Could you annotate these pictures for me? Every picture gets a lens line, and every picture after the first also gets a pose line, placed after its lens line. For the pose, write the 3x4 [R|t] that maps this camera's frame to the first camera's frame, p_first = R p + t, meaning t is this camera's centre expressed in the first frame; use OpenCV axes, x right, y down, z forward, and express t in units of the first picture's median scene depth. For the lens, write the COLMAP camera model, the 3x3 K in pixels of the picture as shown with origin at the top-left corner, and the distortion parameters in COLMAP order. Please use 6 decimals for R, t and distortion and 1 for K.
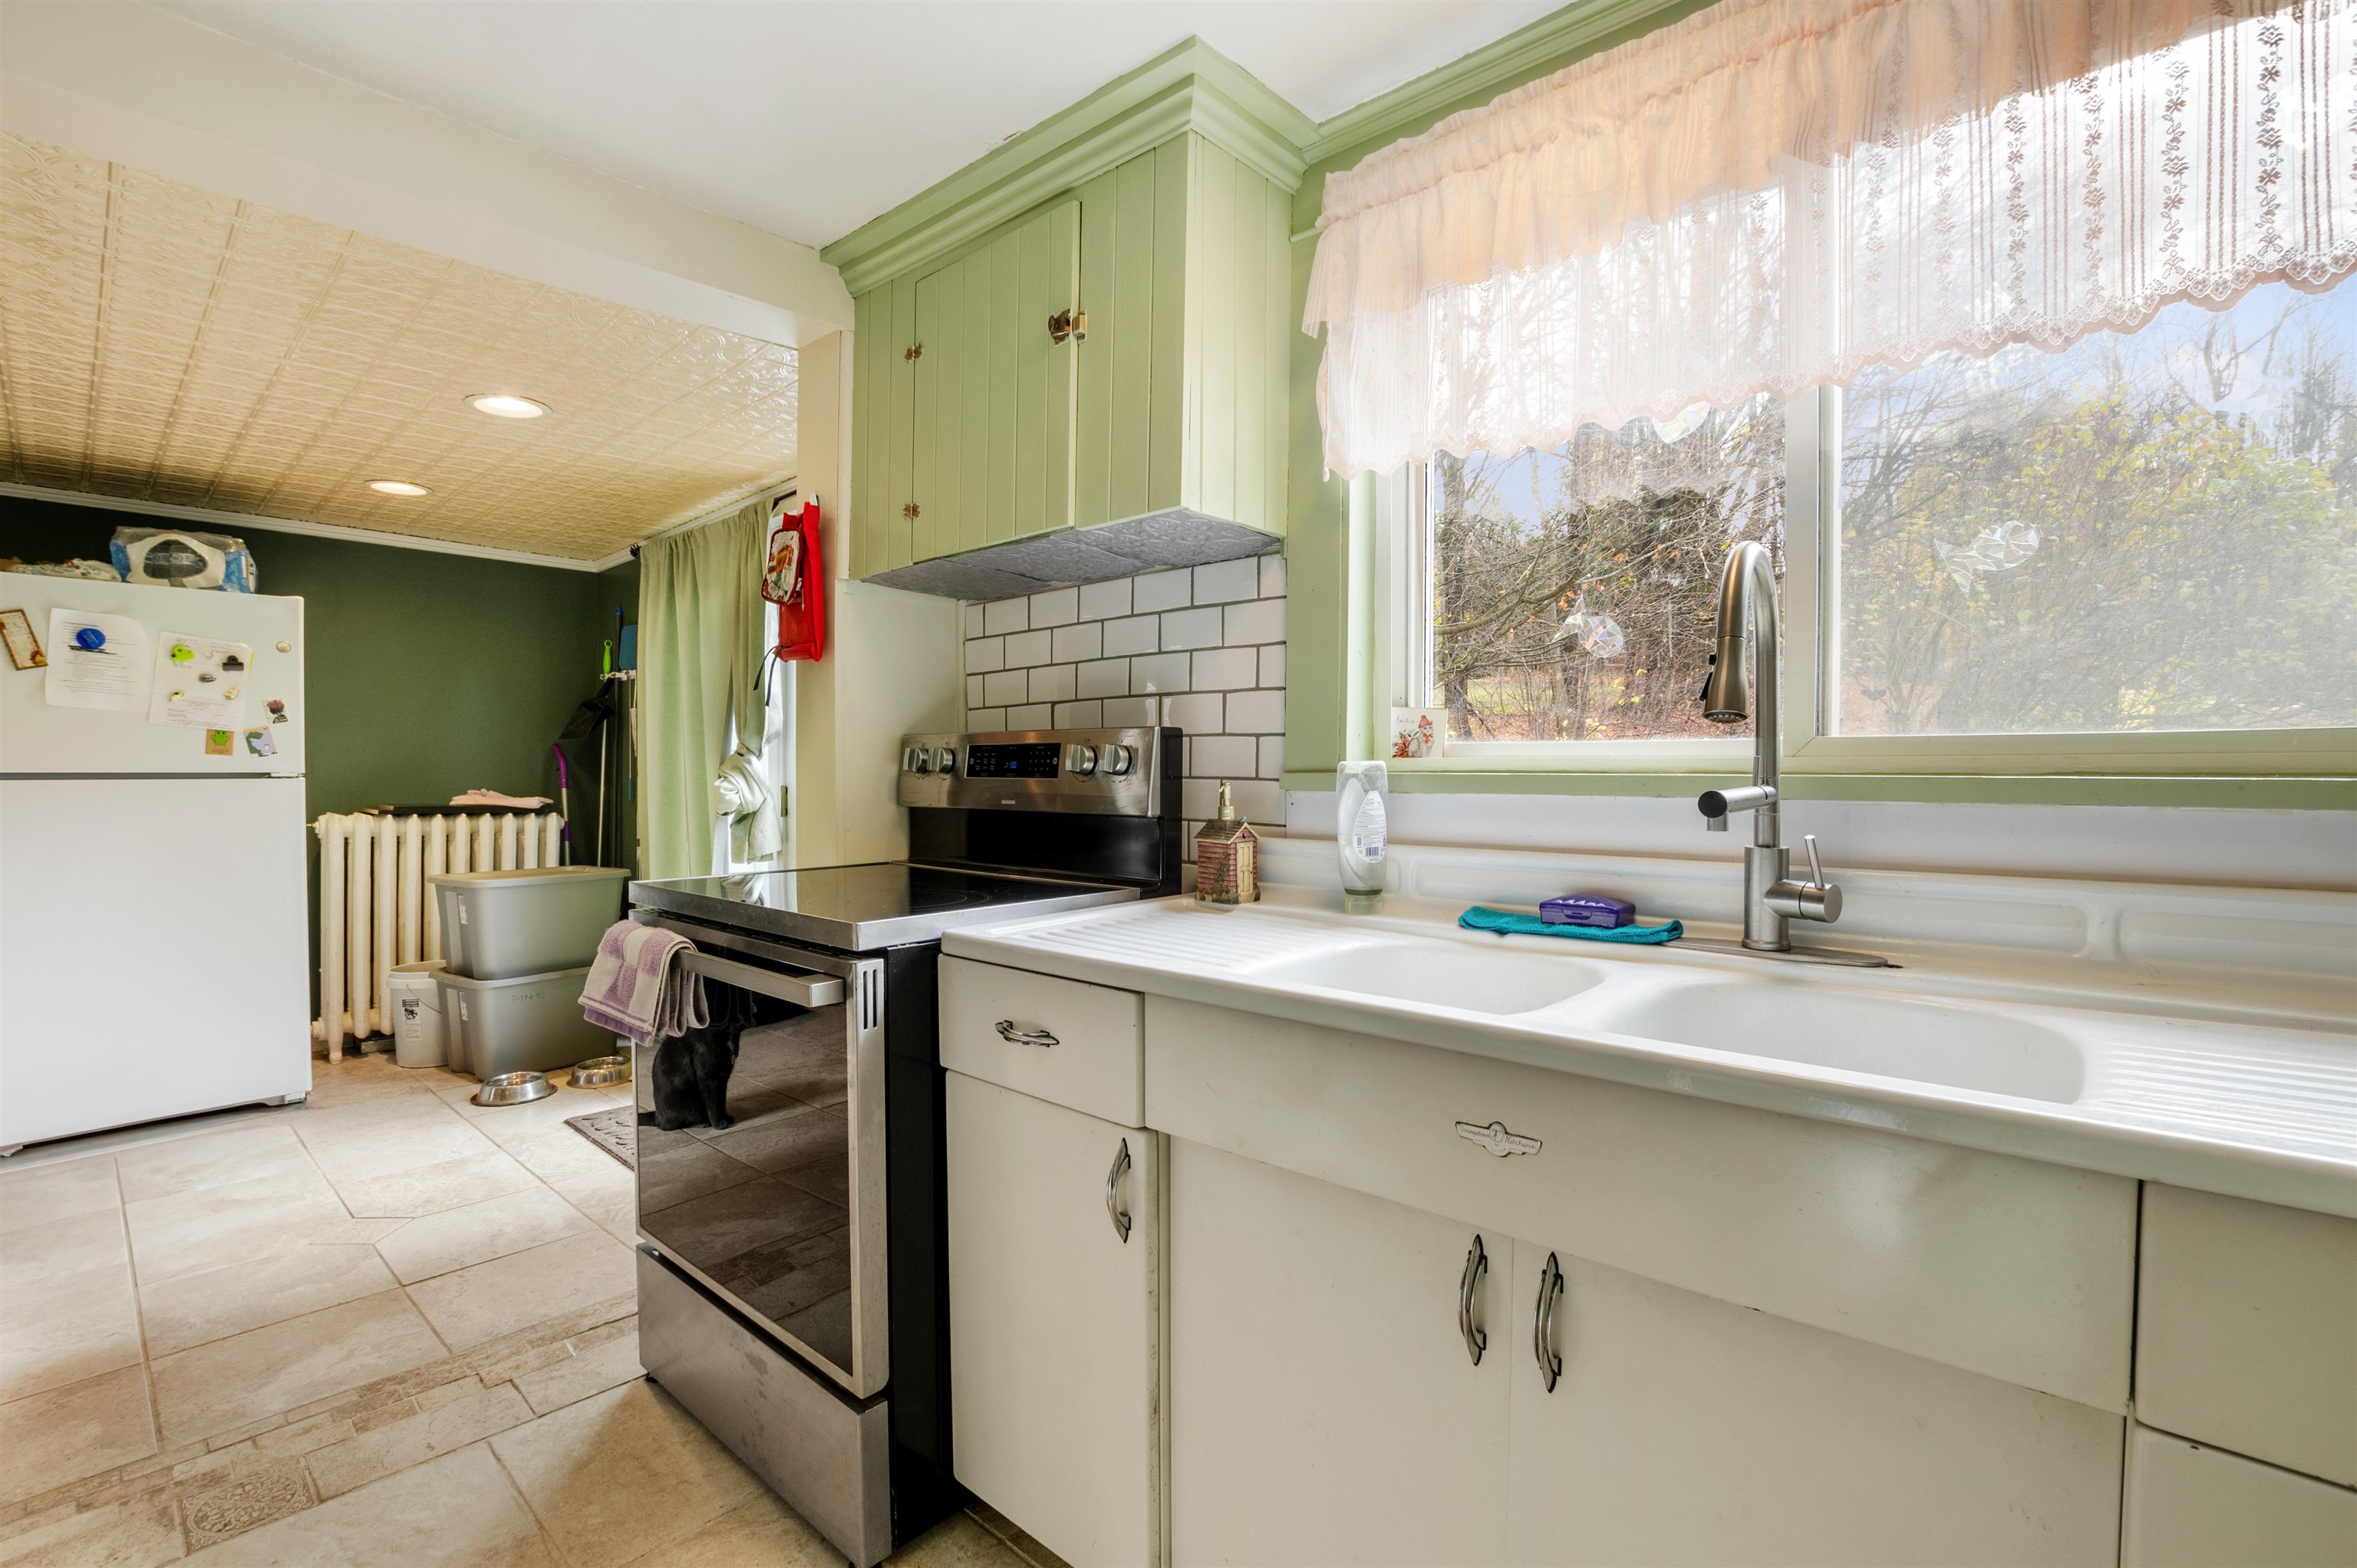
lens RADIAL K [[1067.6, 0, 1178.5], [0, 1067.6, 784.0], [0, 0, 1]] dist [-0.038338, 0.000168]
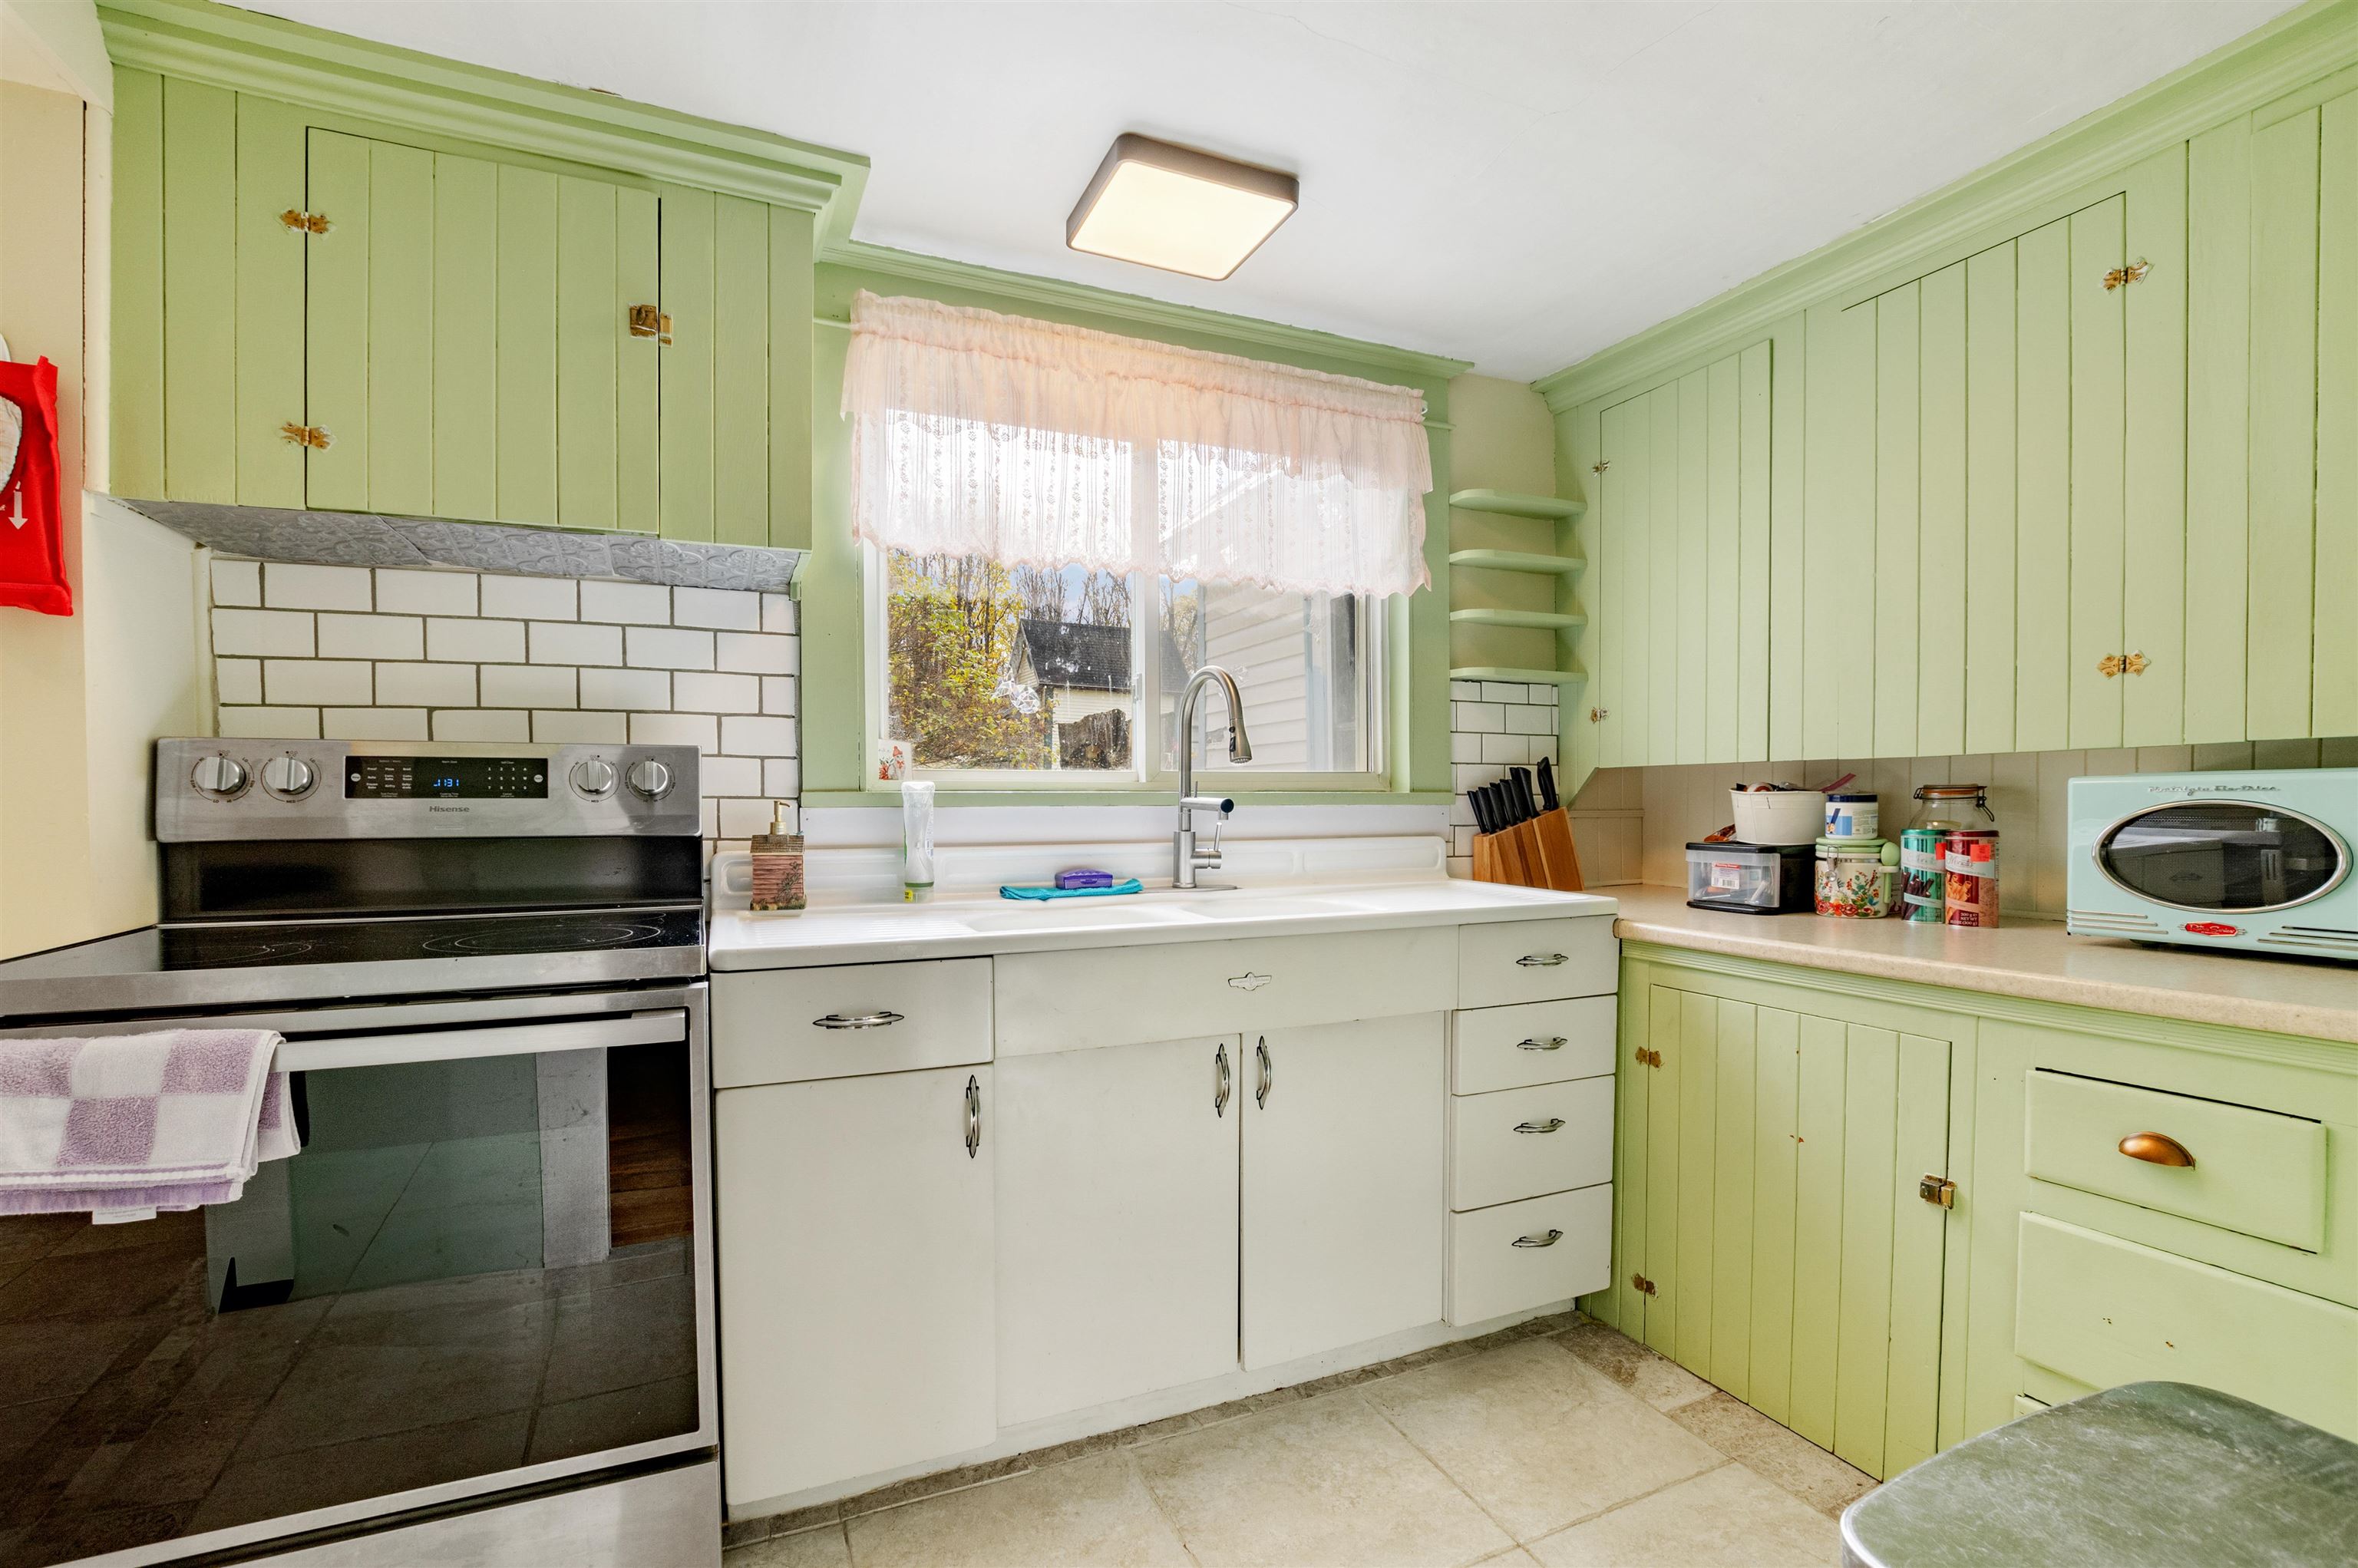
lens RADIAL K [[1083.2, 0, 1175.7], [0, 1083.2, 811.7], [0, 0, 1]] dist [-0.024736, 0.000410]
pose [[0.409375, -0.010455, 0.912306, -0.763570], [0.017828, 0.999835, 0.003458, 0.013042], [-0.912192, 0.014849, 0.409494, 0.170980]]
